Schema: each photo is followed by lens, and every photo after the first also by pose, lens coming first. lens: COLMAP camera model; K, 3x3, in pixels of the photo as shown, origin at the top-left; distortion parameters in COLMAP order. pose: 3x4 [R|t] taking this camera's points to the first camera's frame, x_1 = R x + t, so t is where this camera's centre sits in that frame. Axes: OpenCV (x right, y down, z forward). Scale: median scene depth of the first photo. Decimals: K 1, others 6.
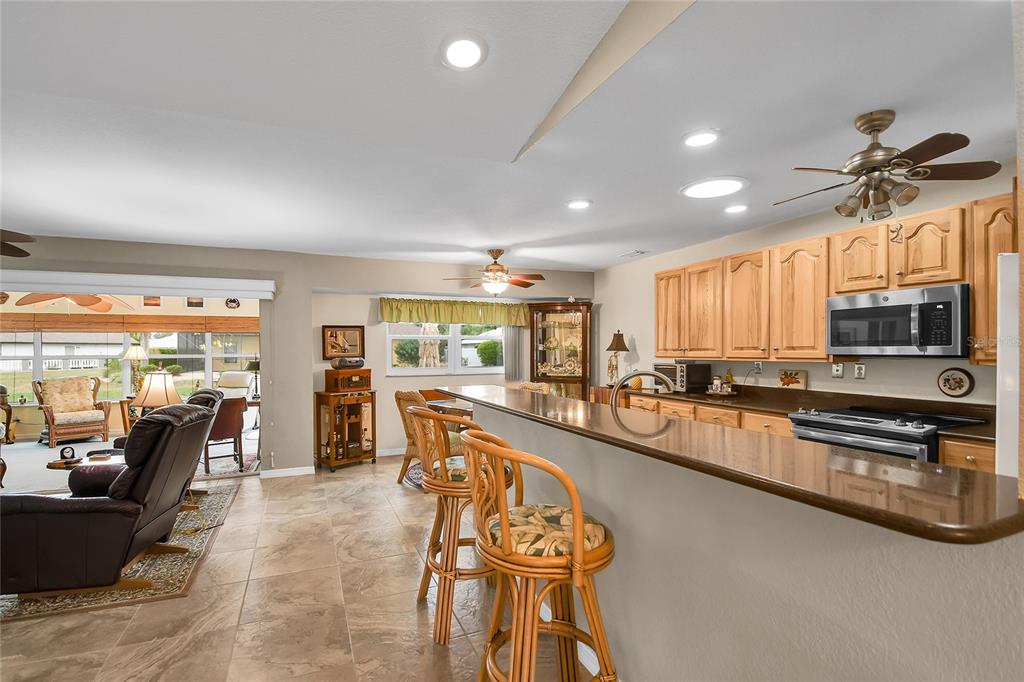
lens RADIAL K [[472.1, 0, 493.9], [0, 472.1, 354.5], [0, 0, 1]] dist [-0.004217, -0.007766]
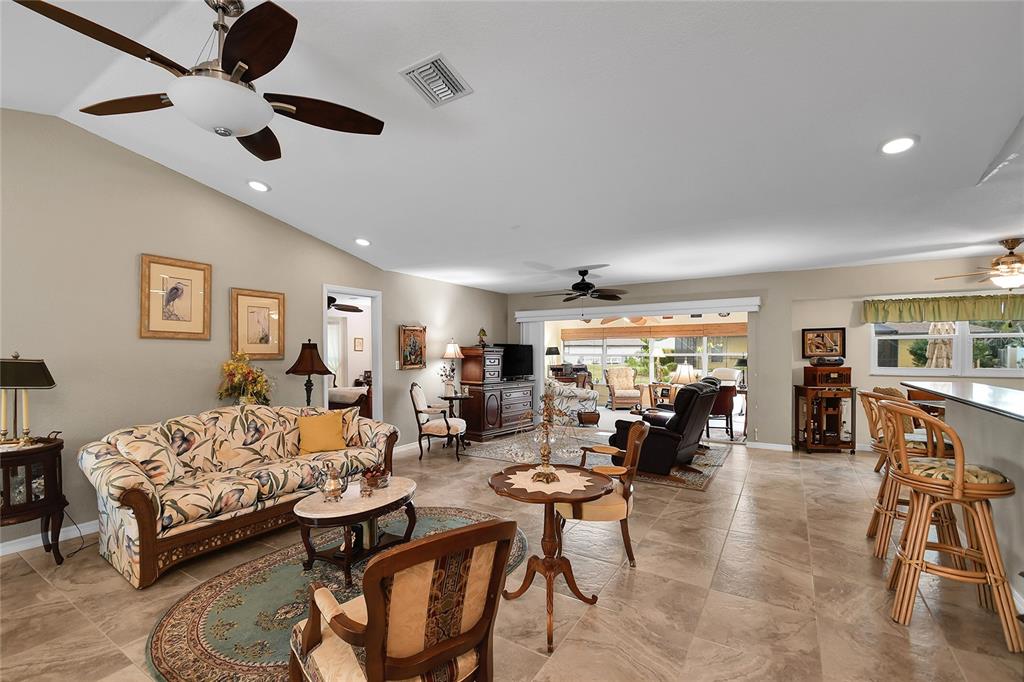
lens RADIAL K [[446.1, 0, 499.1], [0, 446.1, 358.6], [0, 0, 1]] dist [-0.007826, -0.004822]
pose [[0.571231, 0.013706, -0.820675, 0.115413], [-0.005530, 0.999902, 0.012850, 0.001470], [0.820771, -0.002802, 0.571251, -0.255122]]
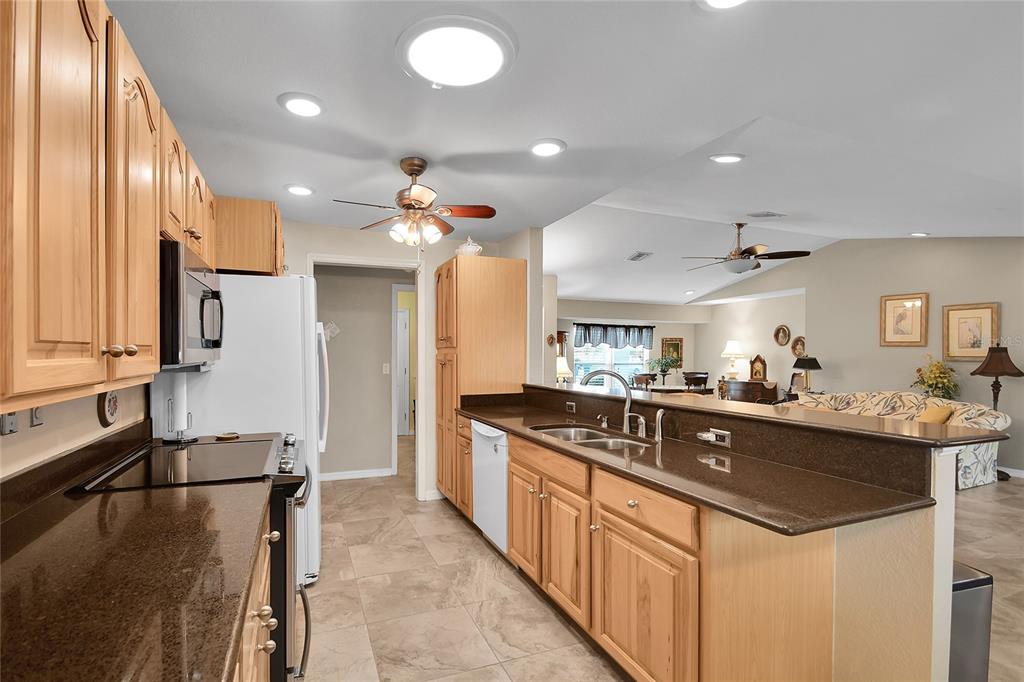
lens RADIAL K [[472.1, 0, 483.0], [0, 472.1, 357.2], [0, 0, 1]] dist [-0.004217, -0.007766]
pose [[-0.999684, 0.000104, 0.025151, 0.236359], [0.000466, 0.999896, 0.014383, -0.007753], [-0.025147, 0.014390, -0.999580, 0.874971]]
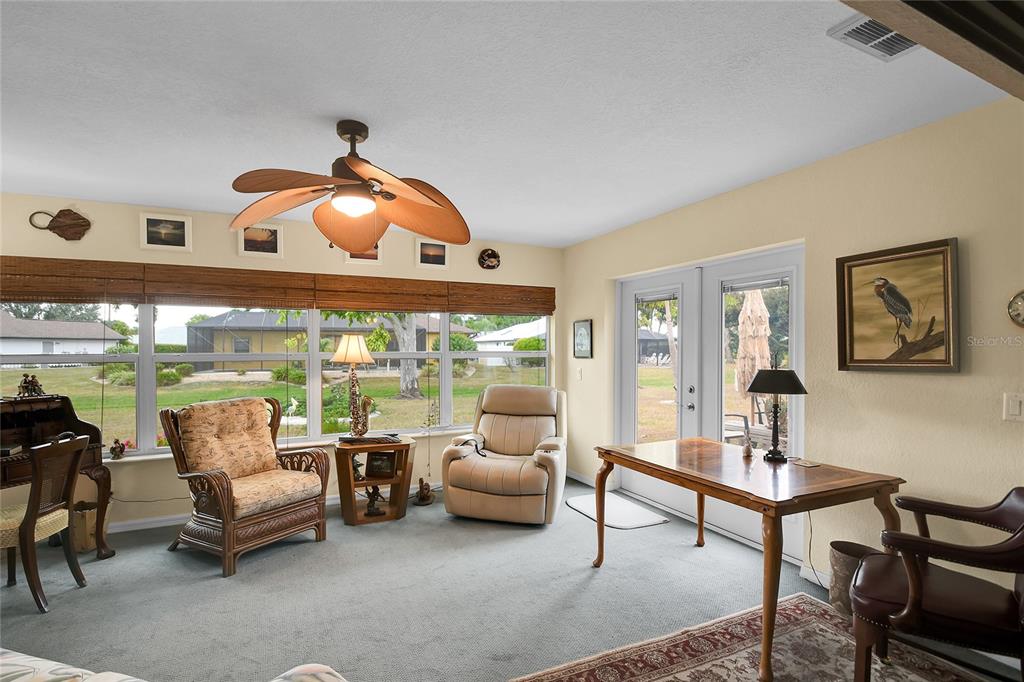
lens RADIAL K [[472.1, 0, 499.2], [0, 472.1, 356.8], [0, 0, 1]] dist [-0.004217, -0.007766]
pose [[0.999031, 0.003120, 0.043893, -0.885095], [-0.003524, 0.999952, 0.009142, 0.000025], [-0.043863, -0.009288, 0.998994, 0.695657]]
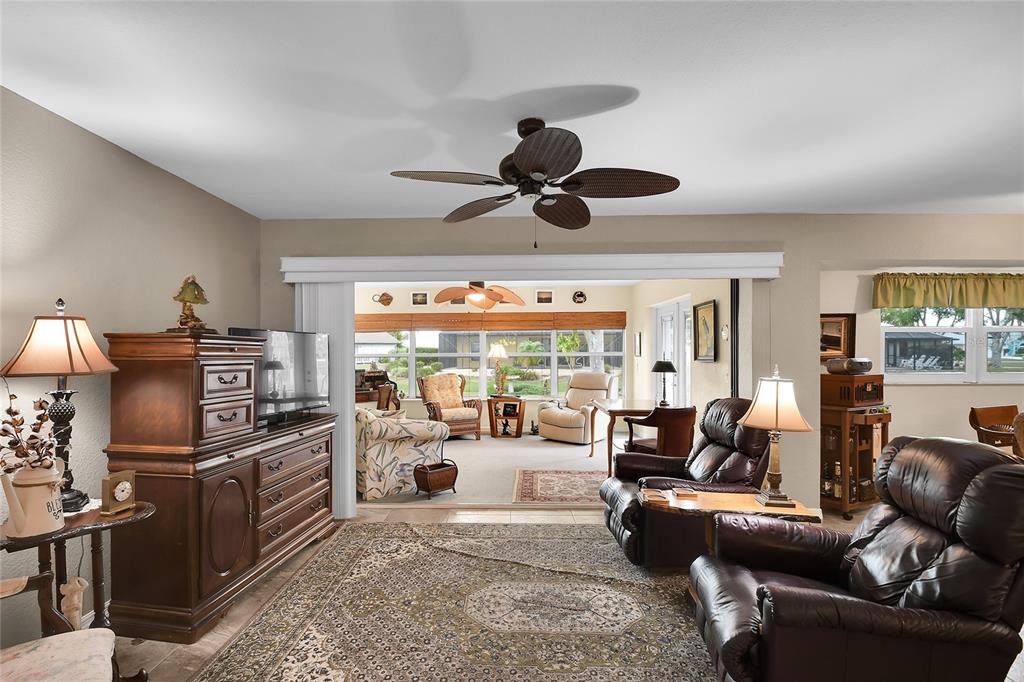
lens RADIAL K [[472.1, 0, 502.6], [0, 472.1, 355.7], [0, 0, 1]] dist [-0.004217, -0.007766]
pose [[0.915527, 0.005675, -0.402216, -0.497363], [-0.003355, 0.999973, 0.006473, 0.000279], [0.402242, -0.004577, 0.915522, 0.136111]]
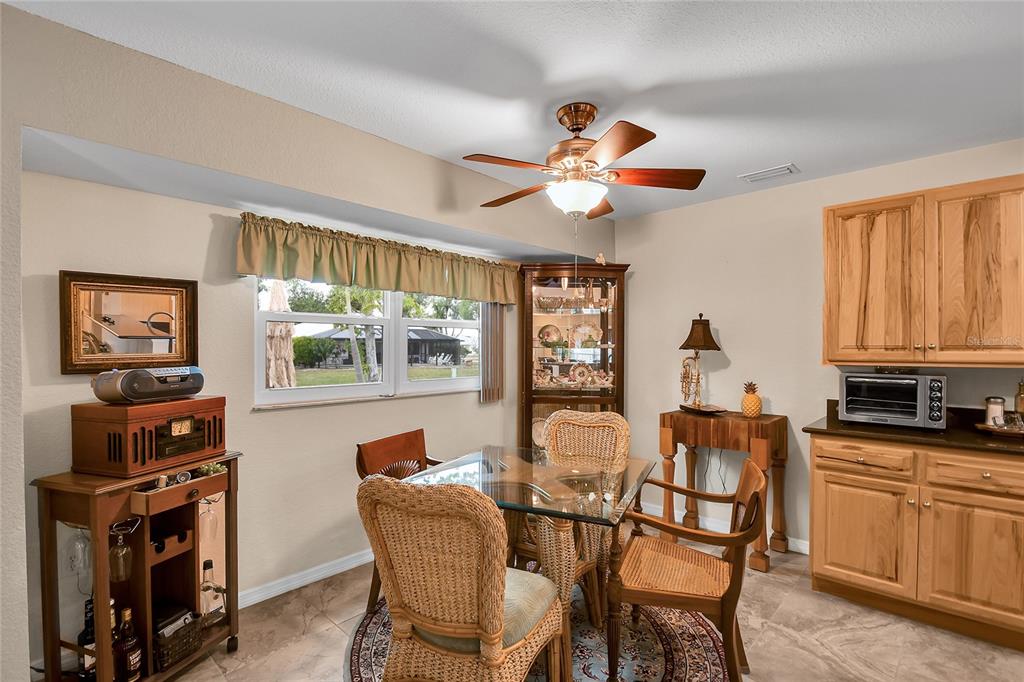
lens RADIAL K [[472.1, 0, 482.4], [0, 472.1, 353.3], [0, 0, 1]] dist [-0.004217, -0.007766]
pose [[0.925628, -0.000917, 0.378432, -0.213210], [0.000035, 0.999997, 0.002339, -0.004206], [-0.378434, -0.002151, 0.925626, 0.583179]]
